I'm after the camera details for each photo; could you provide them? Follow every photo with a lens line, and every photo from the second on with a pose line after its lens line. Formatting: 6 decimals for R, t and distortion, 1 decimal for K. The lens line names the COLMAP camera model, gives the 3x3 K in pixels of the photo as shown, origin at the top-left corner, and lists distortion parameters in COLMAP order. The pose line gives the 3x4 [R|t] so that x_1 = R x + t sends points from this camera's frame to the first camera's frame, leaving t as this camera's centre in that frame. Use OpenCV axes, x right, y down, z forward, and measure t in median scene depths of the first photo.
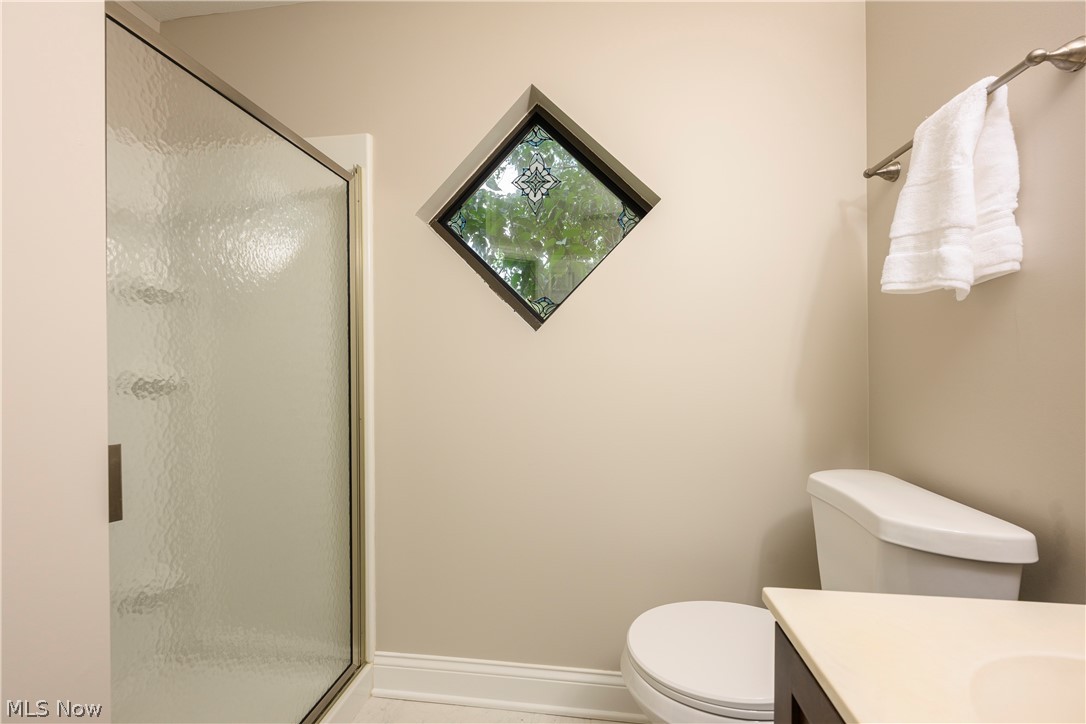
lens RADIAL K [[428.3, 0, 548.9], [0, 428.3, 363.0], [0, 0, 1]] dist [-0.001839, 0.000525]
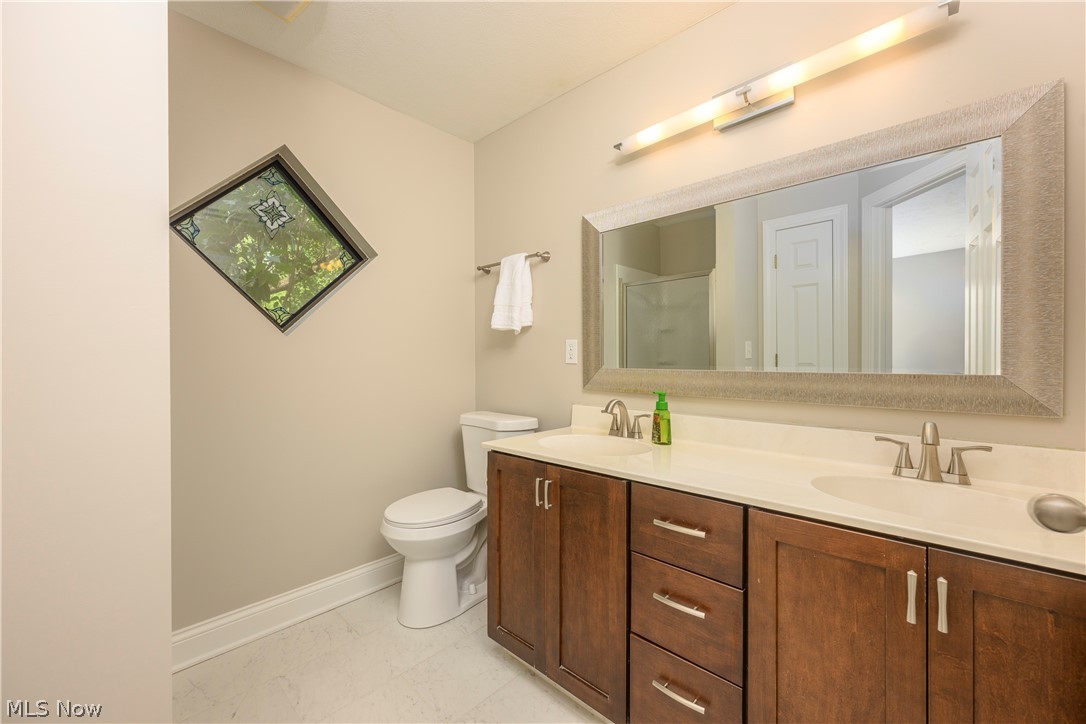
lens RADIAL K [[428.3, 0, 546.6], [0, 428.3, 361.8], [0, 0, 1]] dist [-0.001839, 0.000525]
pose [[0.585319, 0.001559, 0.810802, -0.631118], [0.007591, 0.999944, -0.007403, 0.023754], [-0.810768, 0.010487, 0.585274, -0.402306]]
